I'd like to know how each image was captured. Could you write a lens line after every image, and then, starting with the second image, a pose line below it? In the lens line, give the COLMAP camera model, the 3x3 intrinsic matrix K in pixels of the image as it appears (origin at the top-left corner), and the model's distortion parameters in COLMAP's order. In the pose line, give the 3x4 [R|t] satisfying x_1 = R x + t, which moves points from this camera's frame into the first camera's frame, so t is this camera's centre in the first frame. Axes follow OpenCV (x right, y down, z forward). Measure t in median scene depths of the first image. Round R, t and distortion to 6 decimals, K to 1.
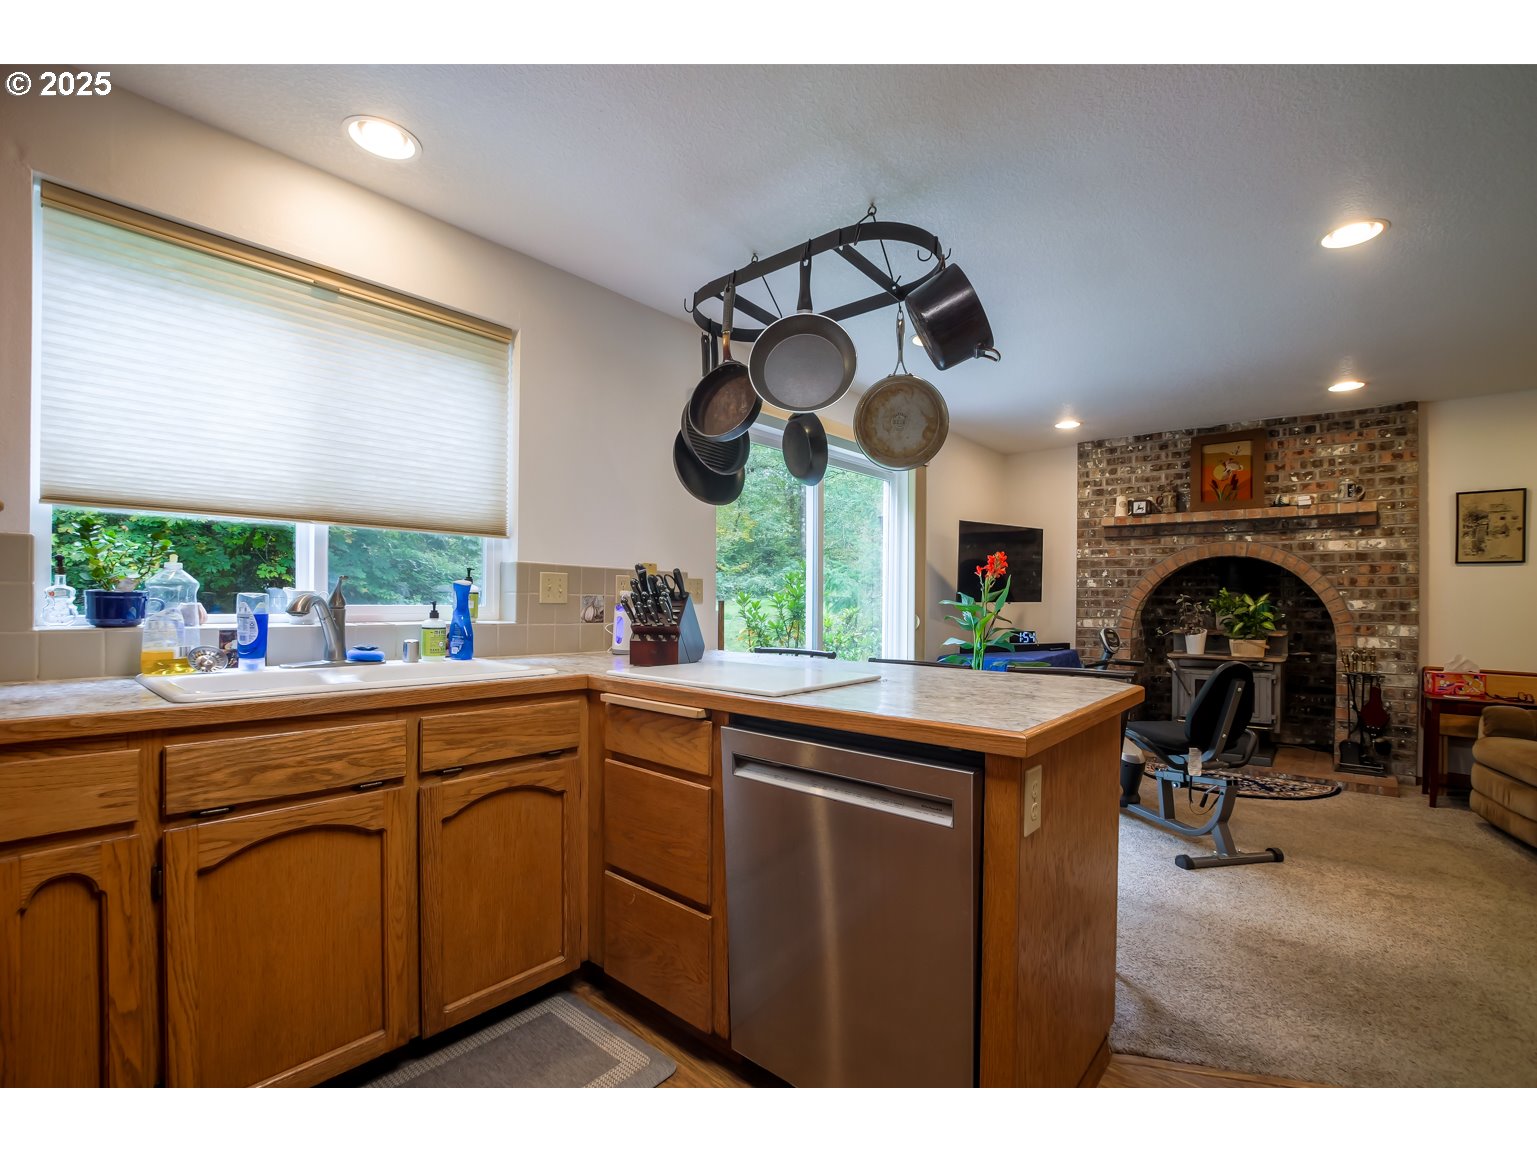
lens RADIAL K [[699.6, 0, 765.2], [0, 699.6, 587.8], [0, 0, 1]] dist [0.001666, 0.000087]
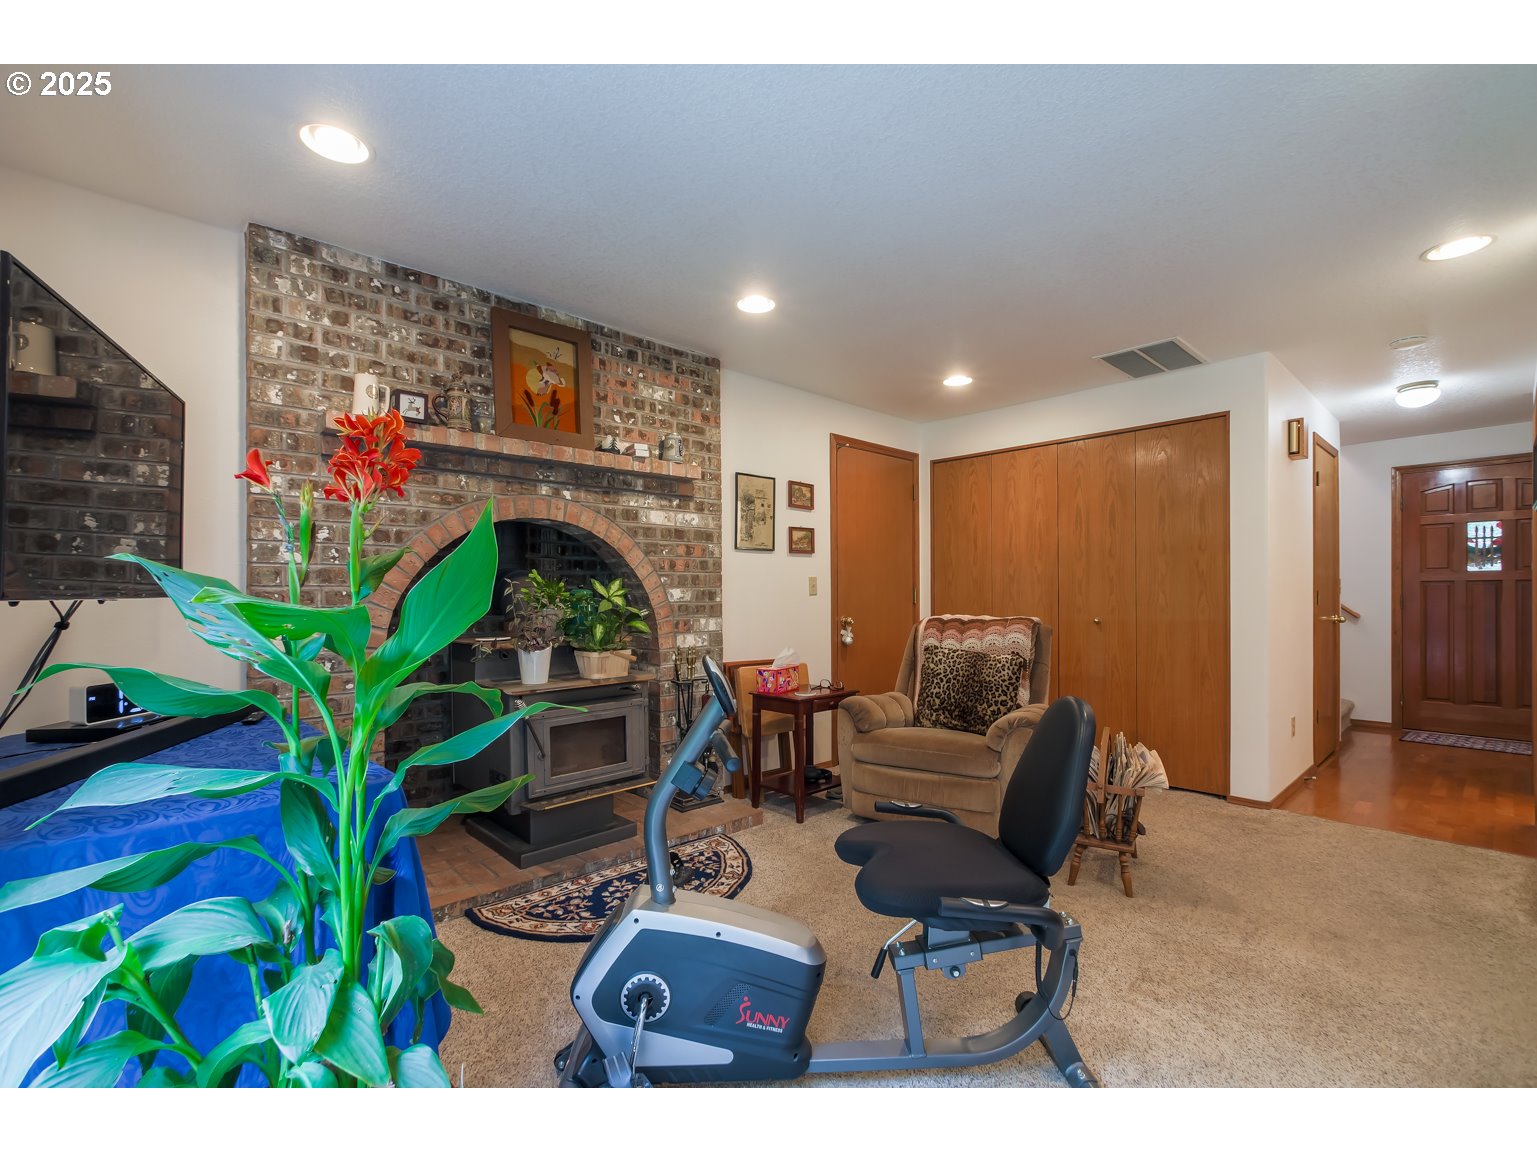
lens RADIAL K [[699.6, 0, 773.8], [0, 699.6, 591.4], [0, 0, 1]] dist [0.001666, 0.000087]
pose [[0.093130, -0.002050, 0.995652, 0.063415], [-0.005714, 0.999980, 0.002593, 0.017003], [-0.995638, -0.005931, 0.093117, 0.771062]]
